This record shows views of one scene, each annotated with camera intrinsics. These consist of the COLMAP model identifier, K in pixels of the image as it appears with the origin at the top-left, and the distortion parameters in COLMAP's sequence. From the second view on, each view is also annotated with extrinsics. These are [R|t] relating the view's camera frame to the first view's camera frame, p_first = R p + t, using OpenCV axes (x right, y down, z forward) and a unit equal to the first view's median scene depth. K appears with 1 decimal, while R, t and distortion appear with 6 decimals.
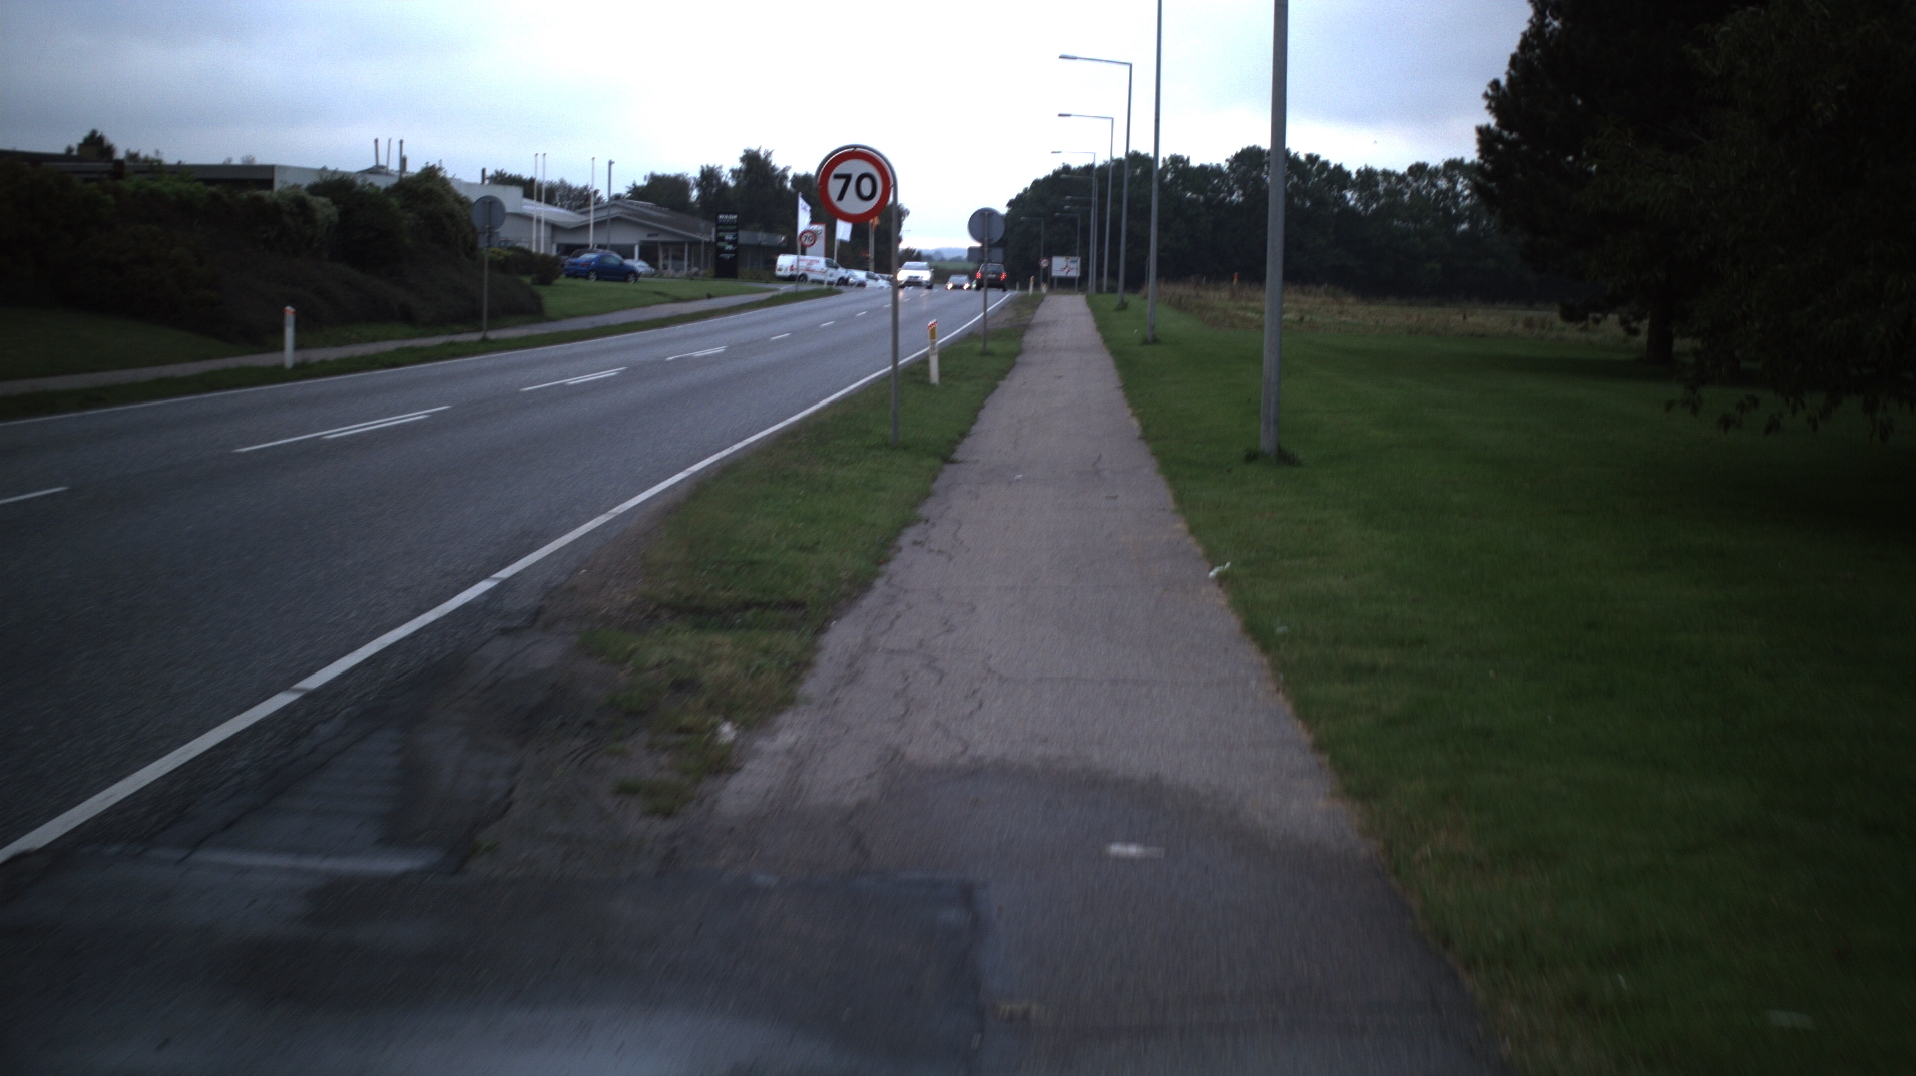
lens RADIAL K [[3469.1, 0, 958.0], [0, 3469.1, 538.0], [0, 0, 1]] dist [-0.229216, -0.065496]
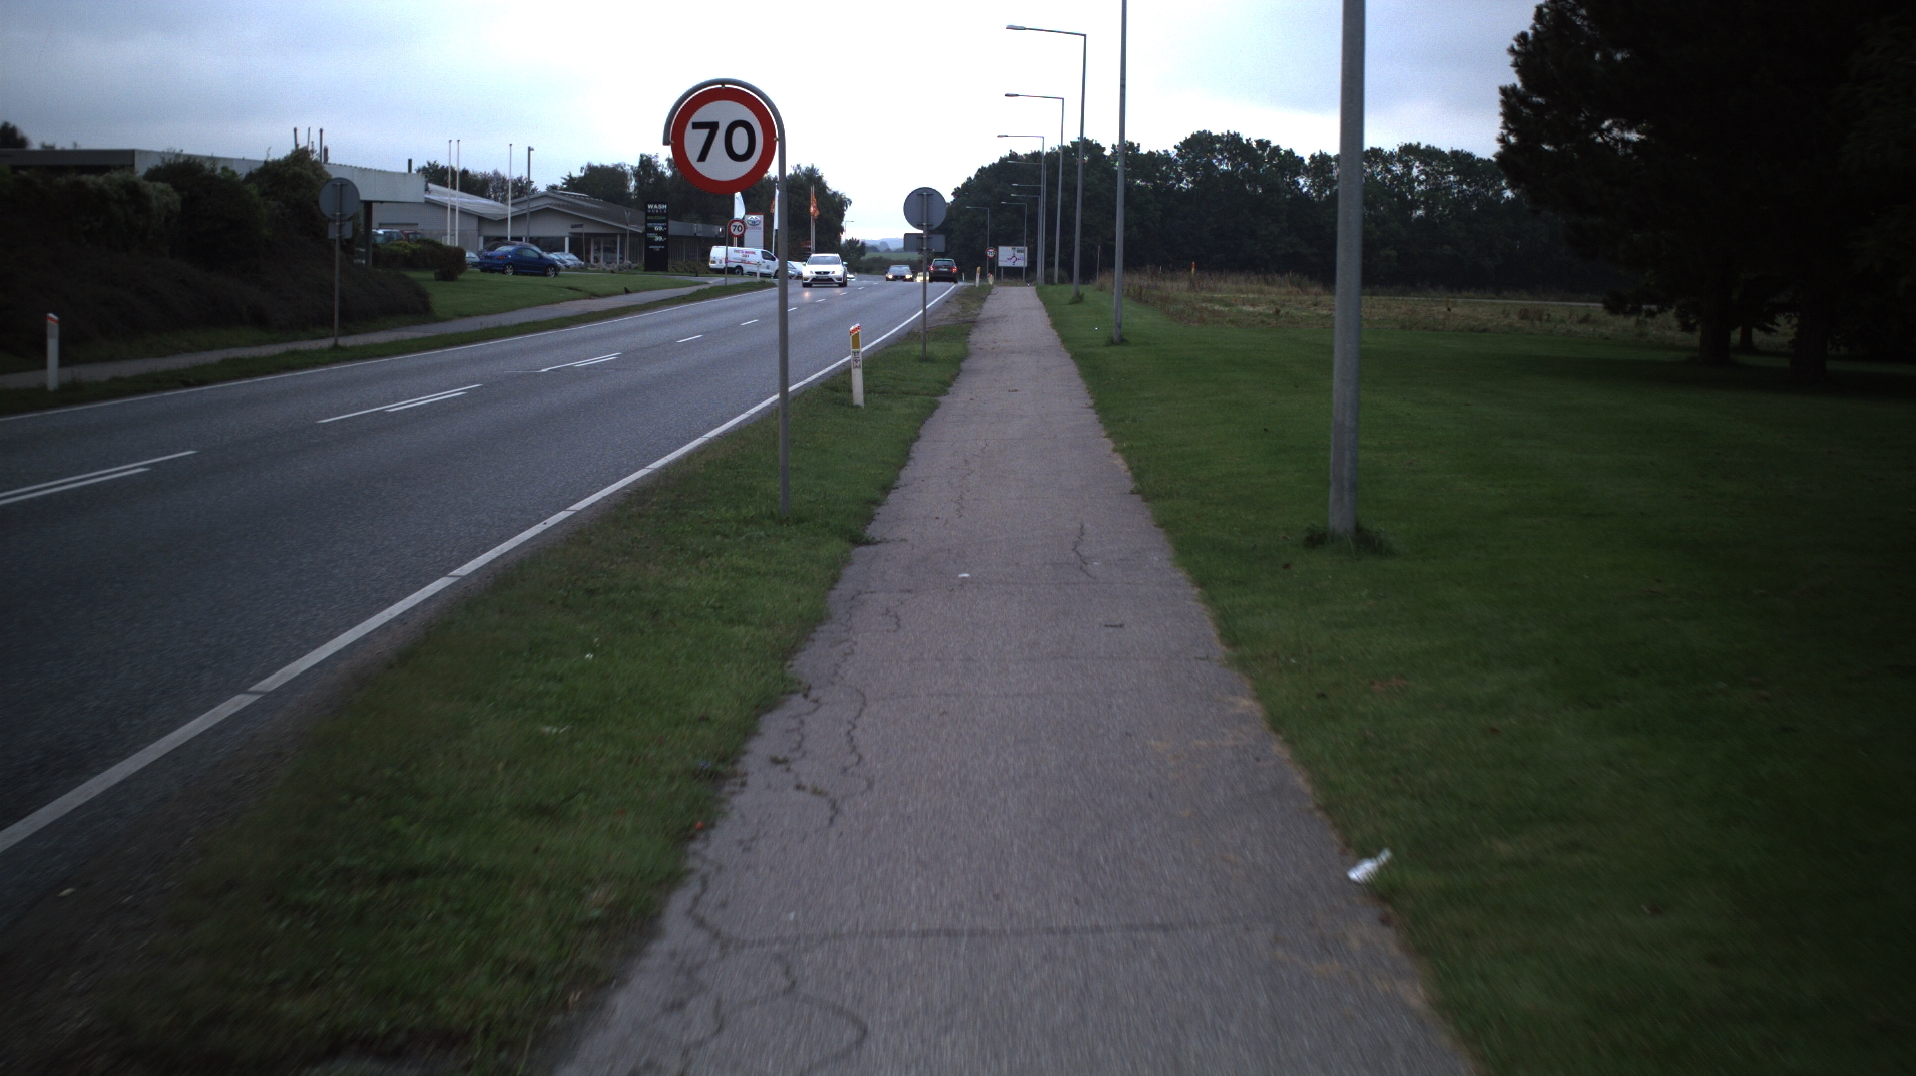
lens RADIAL K [[3469.1, 0, 958.0], [0, 3469.1, 538.0], [0, 0, 1]] dist [-0.229216, -0.065496]
pose [[0.999856, -0.007914, 0.015036, 0.002192], [0.007874, 0.999965, 0.002771, -0.008919], [-0.015057, -0.002653, 0.999883, 0.116144]]
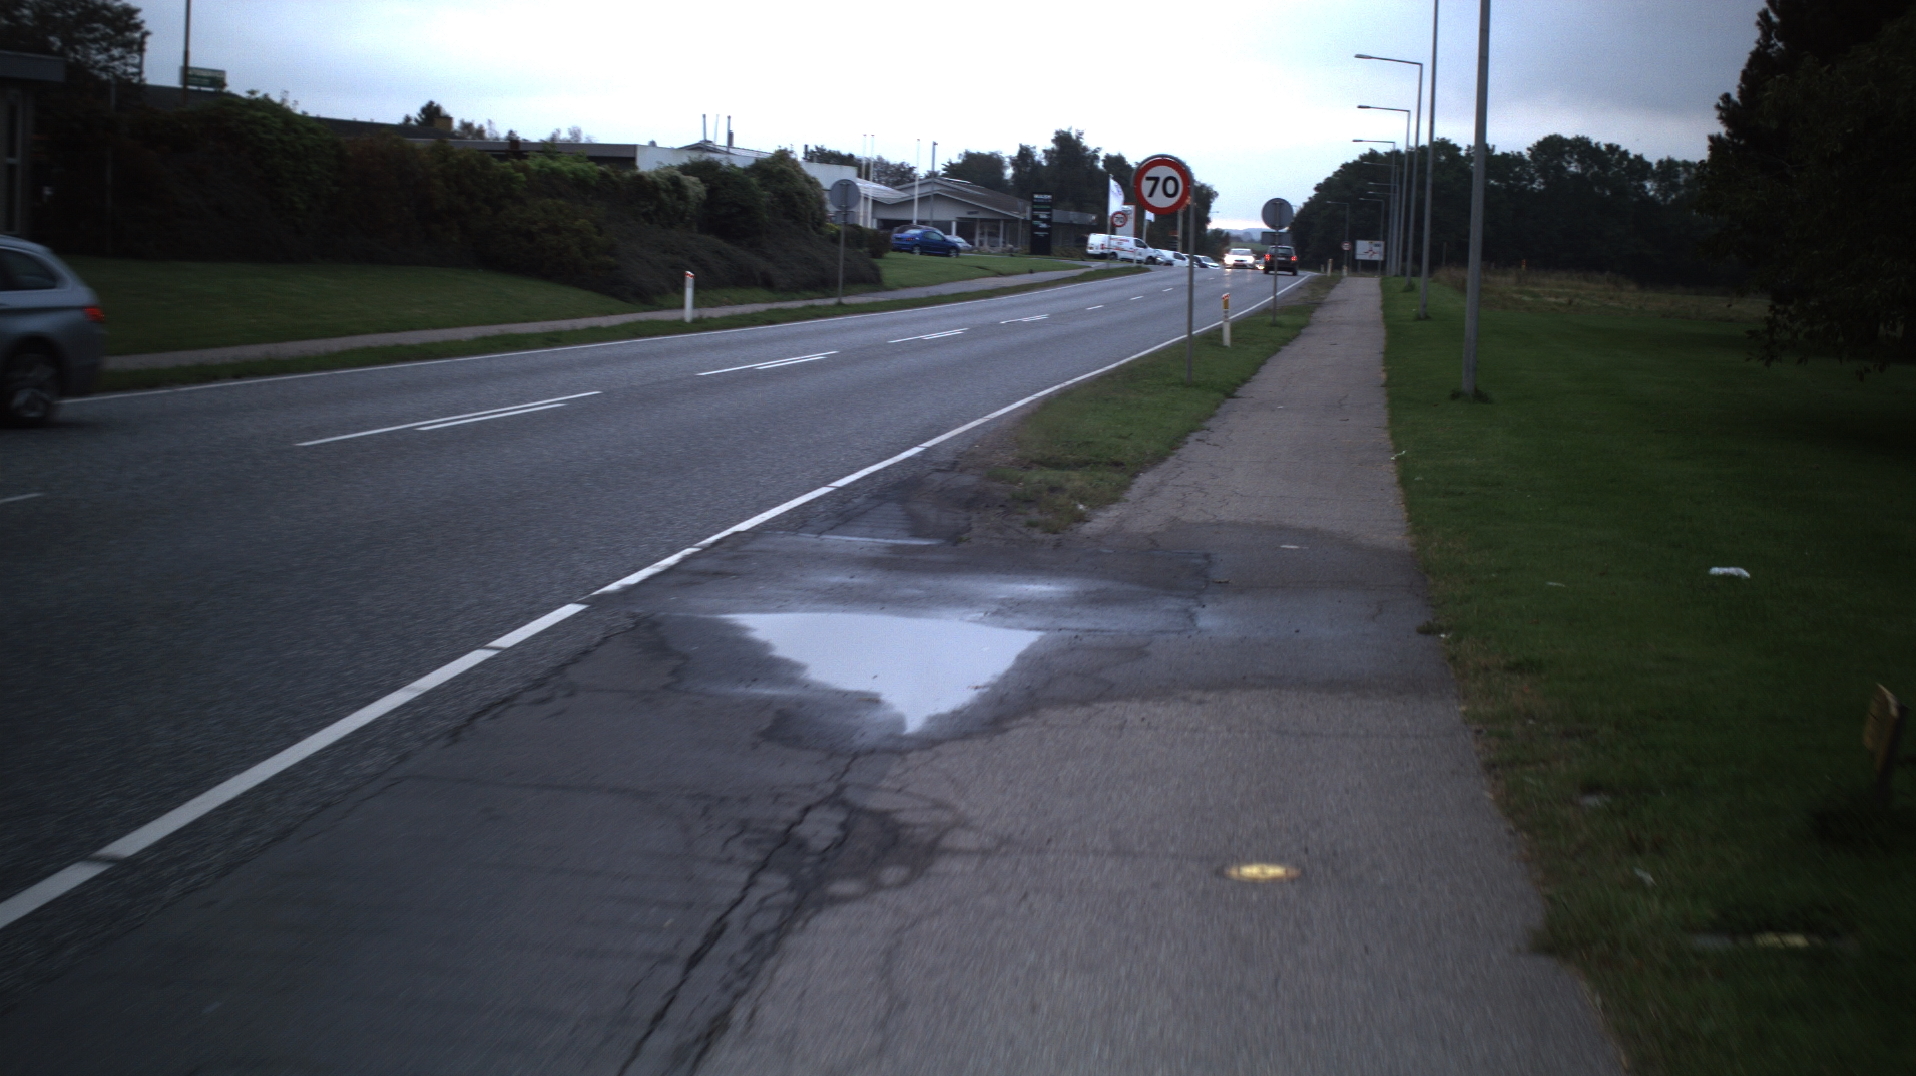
lens RADIAL K [[3469.1, 0, 958.0], [0, 3469.1, 538.0], [0, 0, 1]] dist [-0.229216, -0.065496]
pose [[0.995933, 0.022901, -0.087139, 0.003763], [-0.022356, 0.999724, 0.007224, 0.008712], [0.087280, -0.005247, 0.996170, -0.114305]]
